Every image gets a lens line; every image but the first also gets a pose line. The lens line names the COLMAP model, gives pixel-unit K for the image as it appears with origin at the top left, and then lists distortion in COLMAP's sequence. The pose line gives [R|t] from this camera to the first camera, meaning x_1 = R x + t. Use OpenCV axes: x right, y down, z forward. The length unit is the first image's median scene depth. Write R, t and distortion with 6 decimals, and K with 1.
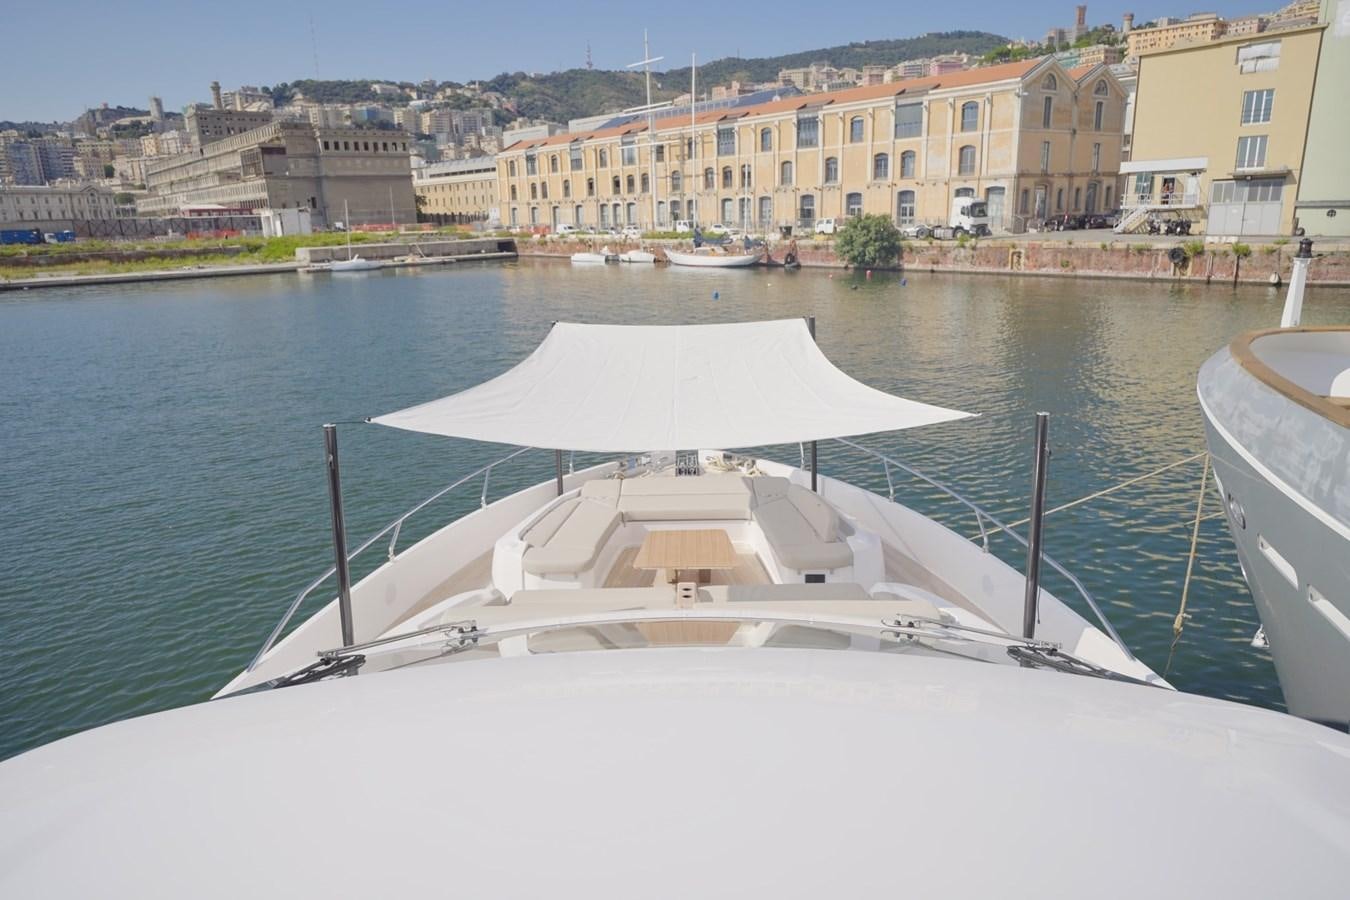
lens RADIAL K [[895.7, 0, 675.0], [0, 895.7, 450.0], [0, 0, 1]] dist [0.001805, 0.000179]
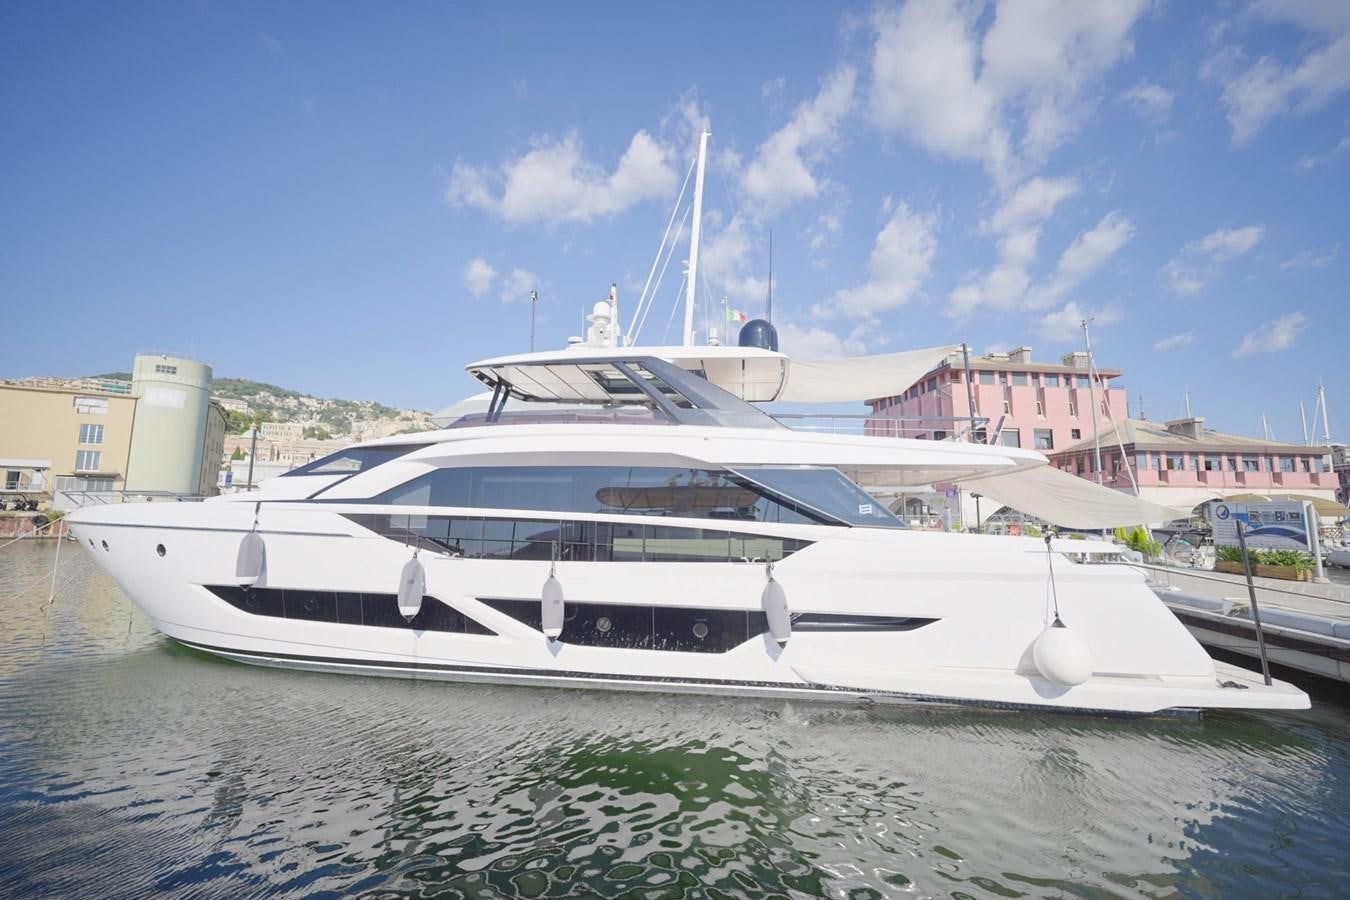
lens RADIAL K [[542.3, 0, 678.3], [0, 542.3, 449.7], [0, 0, 1]] dist [-0.003974, 0.000077]
pose [[0.103187, 0.151645, 0.983034, -0.154578], [0.244486, 0.954123, -0.172848, 0.056558], [-0.964147, 0.258173, 0.061378, -0.056992]]
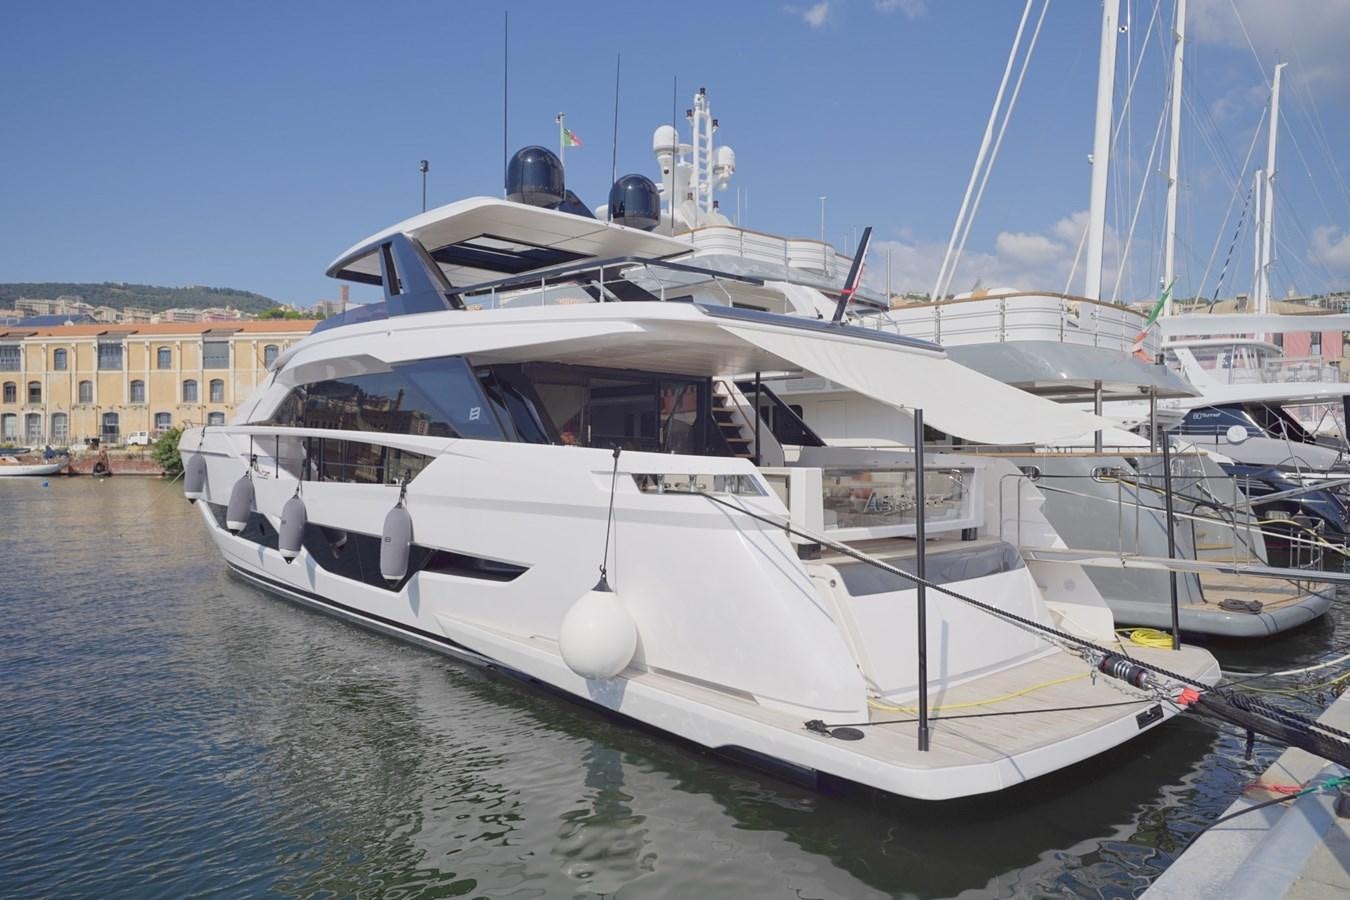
lens RADIAL K [[895.7, 0, 675.0], [0, 895.7, 450.0], [0, 0, 1]] dist [0.001805, 0.000179]
pose [[0.728680, 0.030945, 0.684155, -0.106643], [0.155350, 0.965470, -0.209129, 0.096517], [-0.667002, 0.258671, 0.698711, -0.197293]]
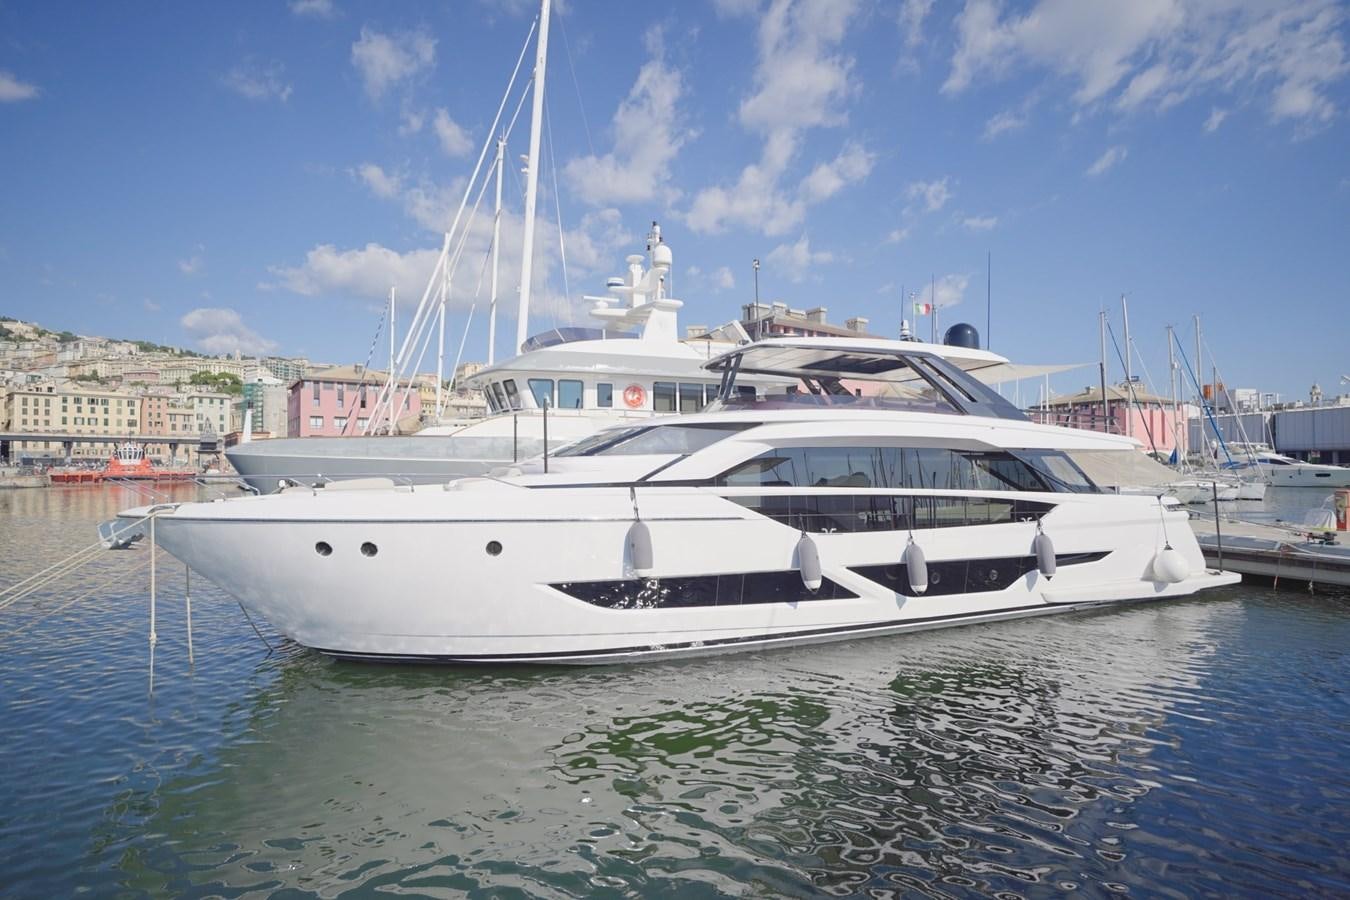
lens RADIAL K [[799.9, 0, 671.3], [0, 799.9, 445.7], [0, 0, 1]] dist [0.005589, 0.000776]
pose [[-0.451584, 0.056329, 0.890449, -0.196373], [0.250962, 0.965732, 0.066182, 0.002494], [-0.856207, 0.253355, -0.450246, 0.122960]]
